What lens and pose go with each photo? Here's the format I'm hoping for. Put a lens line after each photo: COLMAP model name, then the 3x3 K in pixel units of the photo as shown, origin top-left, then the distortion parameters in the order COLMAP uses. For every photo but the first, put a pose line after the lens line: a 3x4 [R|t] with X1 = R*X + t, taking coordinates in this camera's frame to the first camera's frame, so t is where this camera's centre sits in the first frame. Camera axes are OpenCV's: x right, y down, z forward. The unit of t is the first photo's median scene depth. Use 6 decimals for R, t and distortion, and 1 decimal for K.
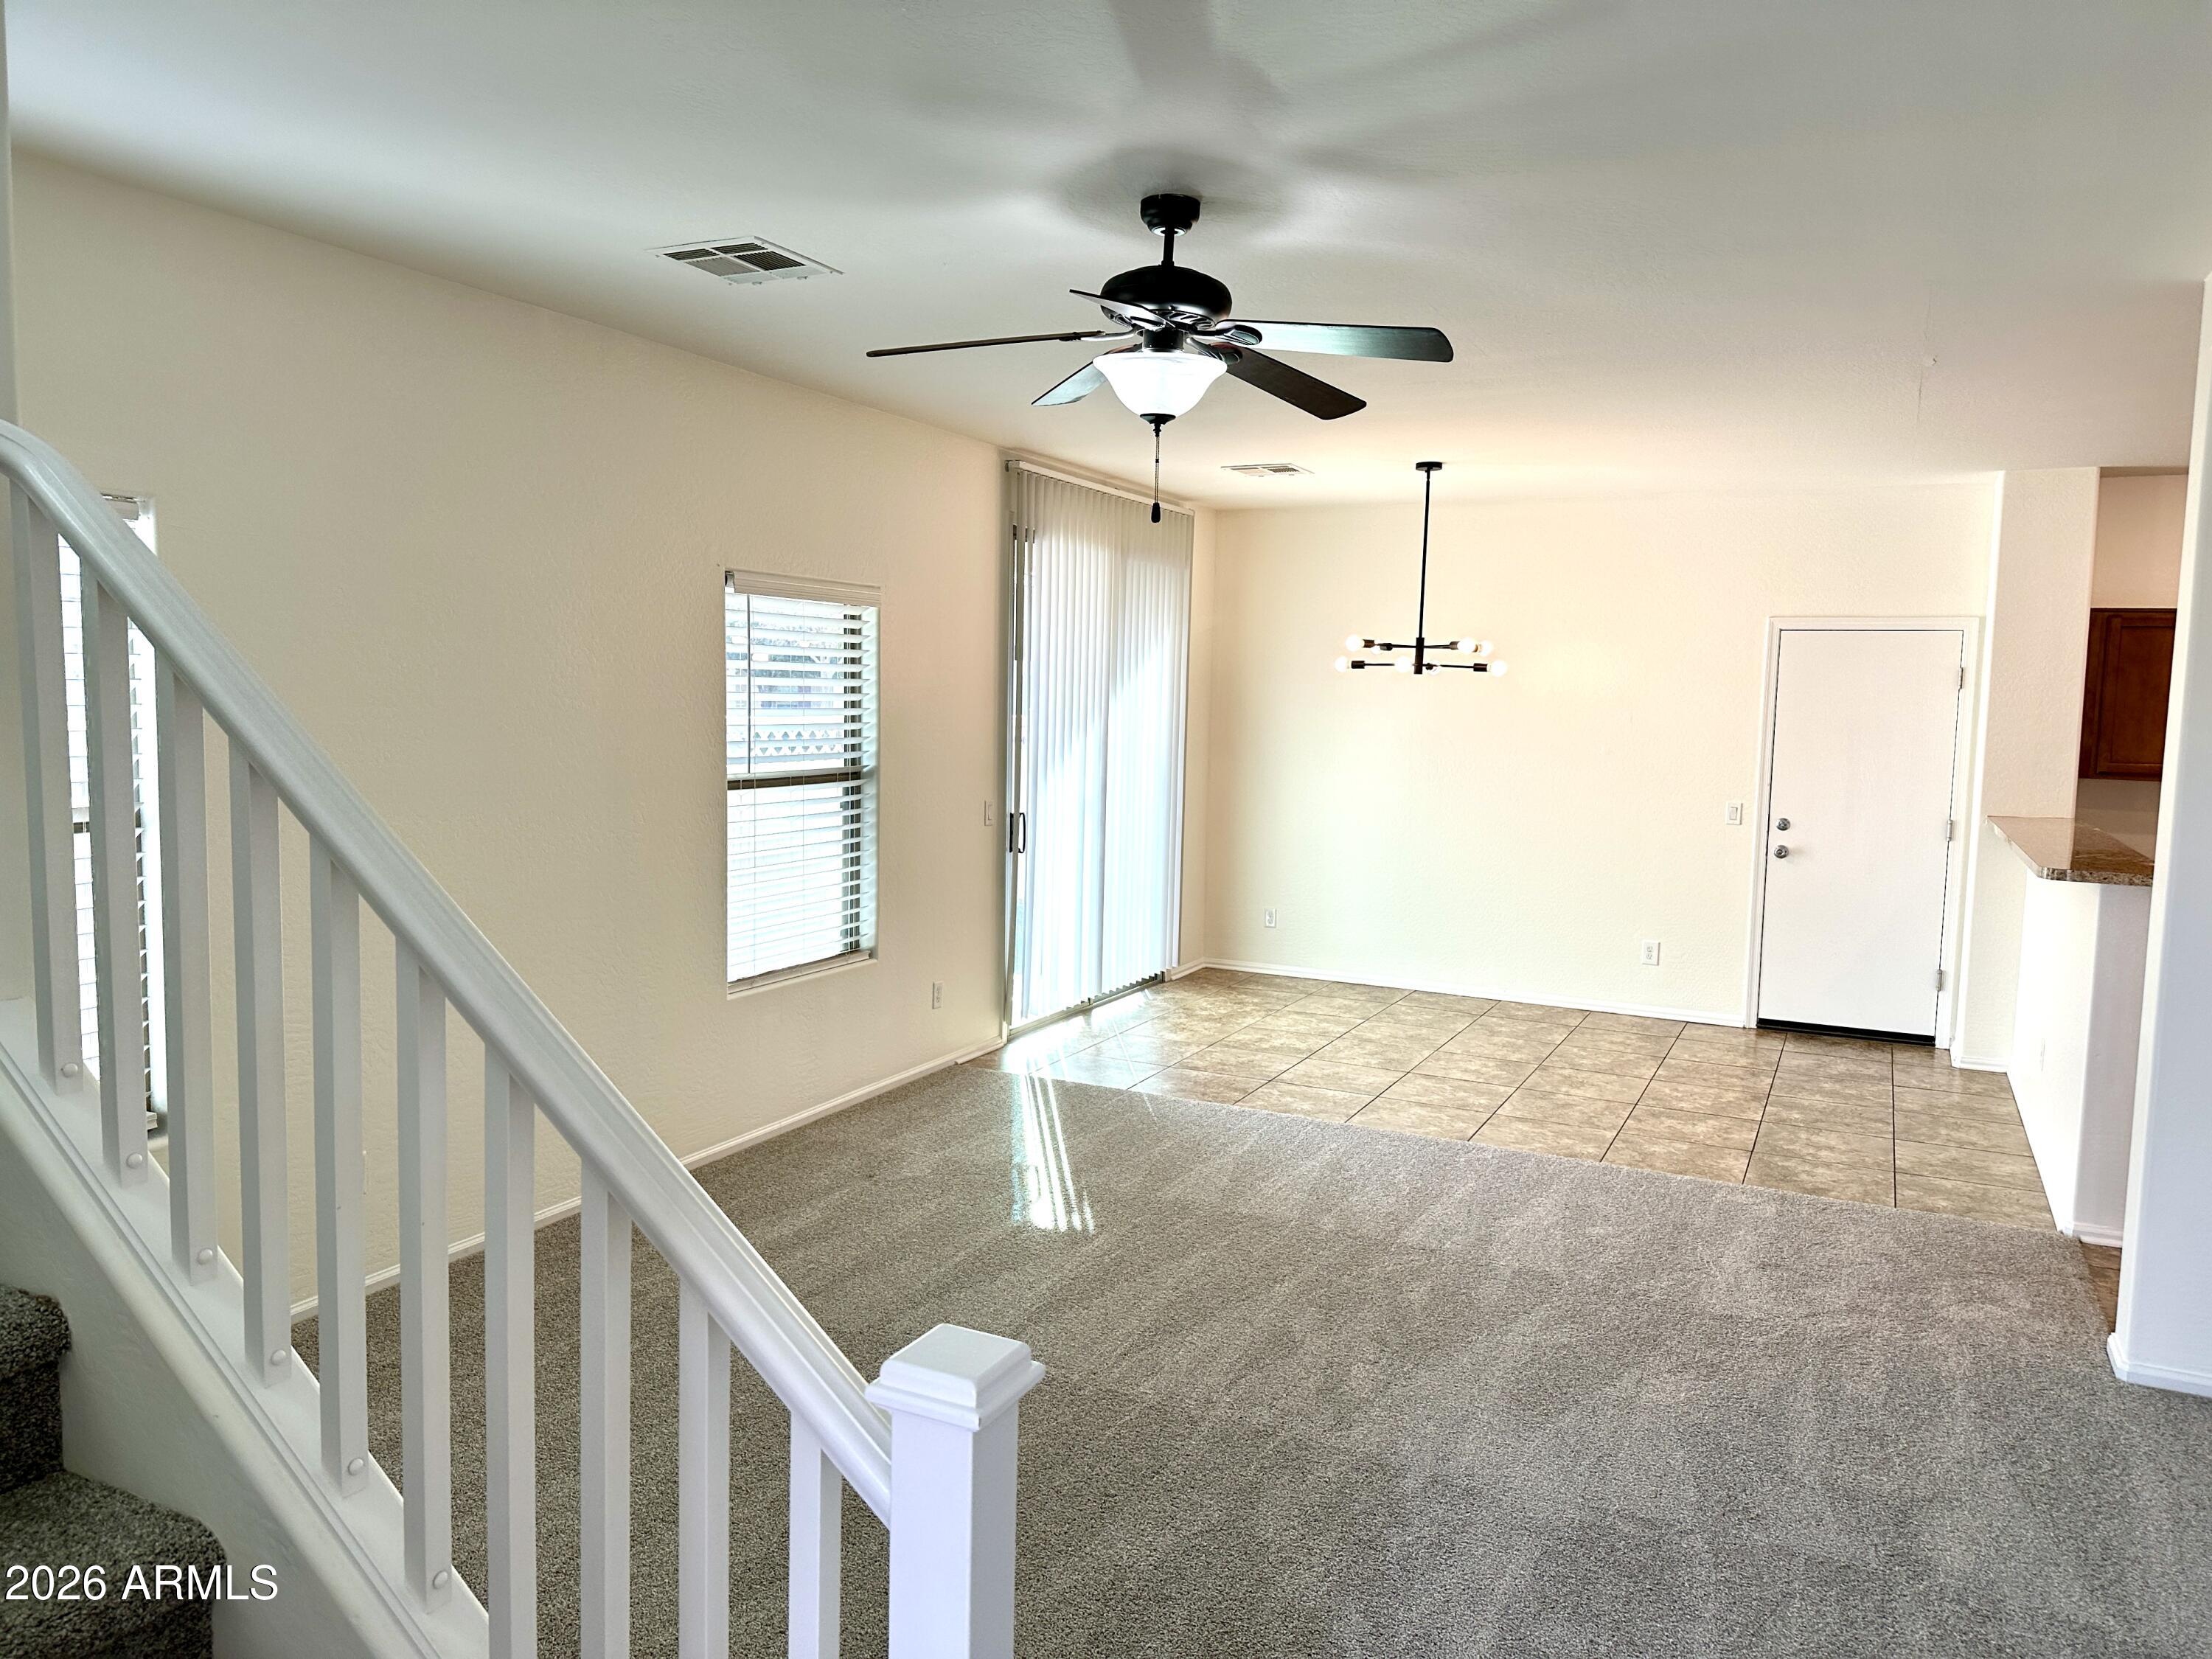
lens RADIAL K [[1511.6, 0, 1106.0], [0, 1511.6, 829.5], [0, 0, 1]] dist [0.196309, -0.333583]
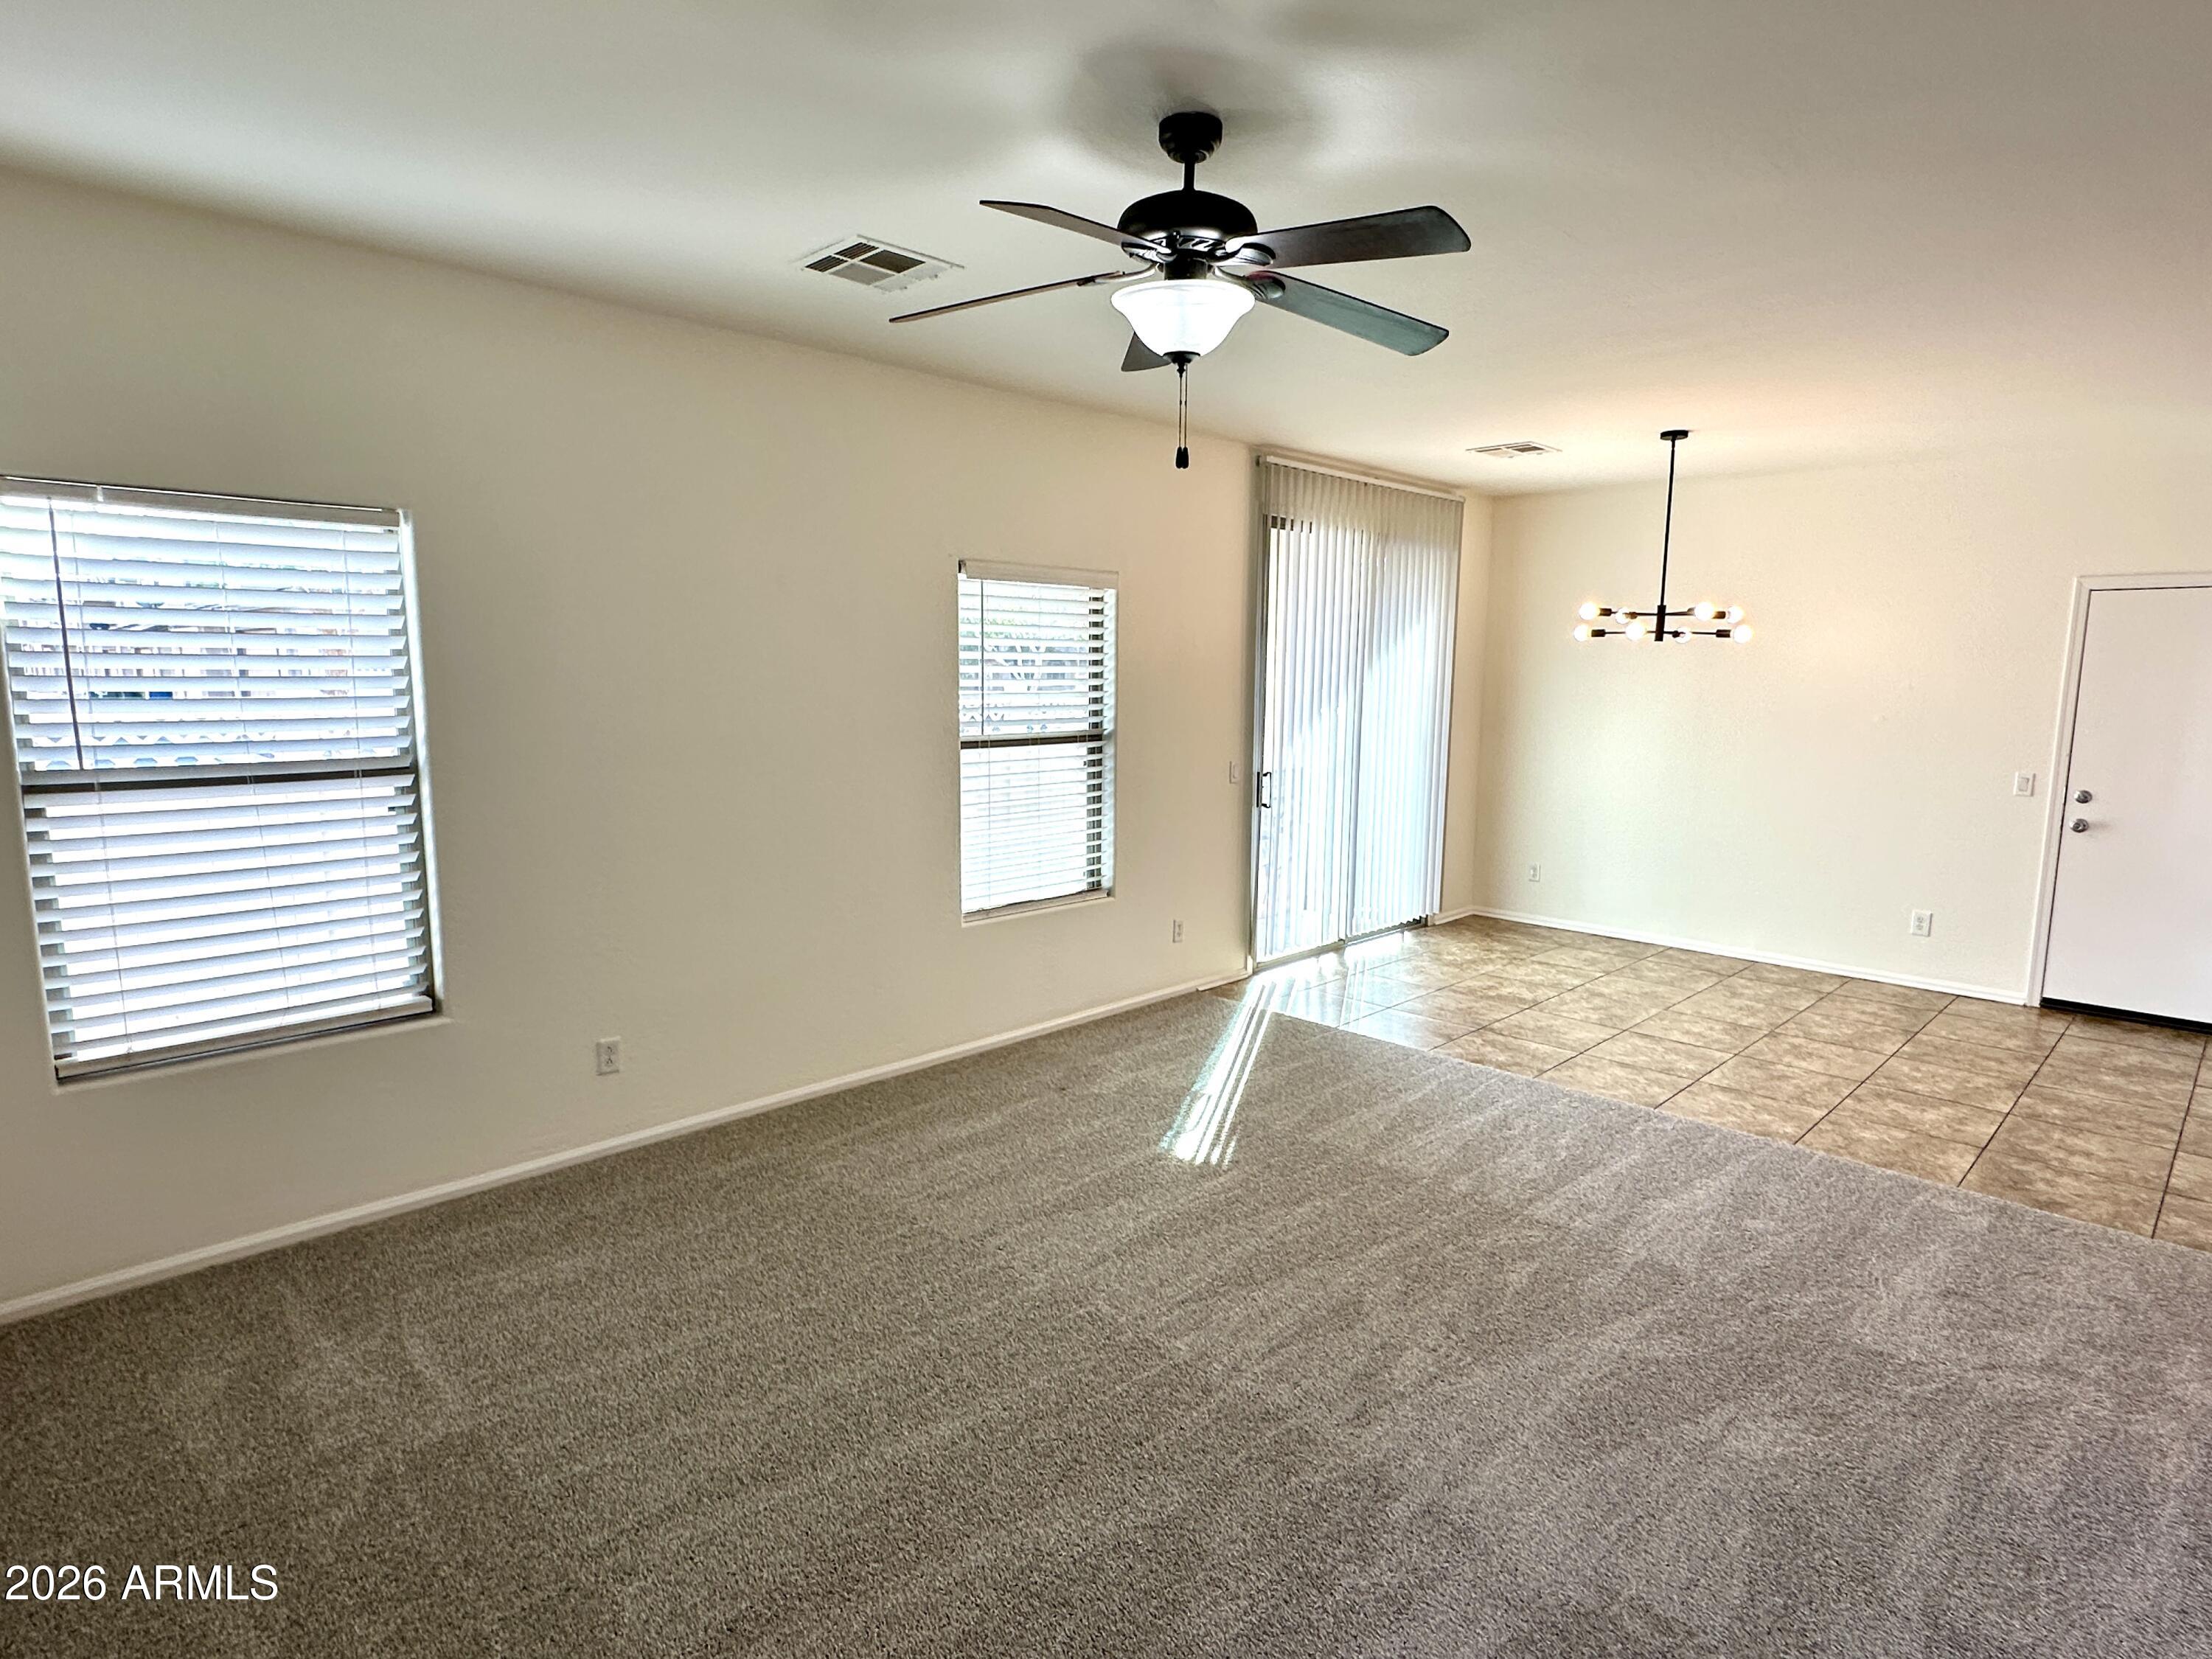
lens RADIAL K [[1182.4, 0, 1106.0], [0, 1182.4, 829.5], [0, 0, 1]] dist [0.006752, 0.003123]
pose [[0.948921, 0.029989, -0.314085, 0.125283], [-0.017854, 0.998981, 0.041443, -0.003180], [0.315008, -0.033718, 0.948490, 0.153655]]
